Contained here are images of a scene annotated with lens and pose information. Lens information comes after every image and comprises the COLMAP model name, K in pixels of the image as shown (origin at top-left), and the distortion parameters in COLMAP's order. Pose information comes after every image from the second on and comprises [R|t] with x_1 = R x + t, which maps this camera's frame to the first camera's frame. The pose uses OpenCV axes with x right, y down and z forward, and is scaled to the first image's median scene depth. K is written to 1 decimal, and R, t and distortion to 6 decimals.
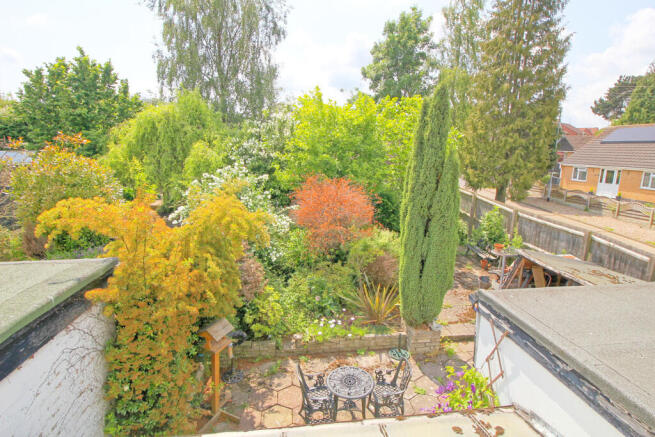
lens RADIAL K [[330.0, 0, 326.5], [0, 330.0, 219.1], [0, 0, 1]] dist [-0.001709, -0.000544]
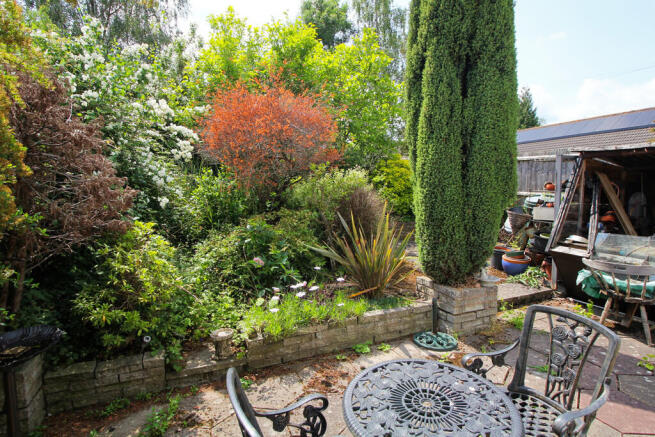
lens RADIAL K [[330.0, 0, 328.1], [0, 330.0, 217.8], [0, 0, 1]] dist [-0.001709, -0.000544]
pose [[0.965168, -0.055546, 0.255665, -0.055151], [0.083290, 0.991596, -0.098995, 0.262931], [-0.248018, 0.116841, 0.961684, 0.541649]]
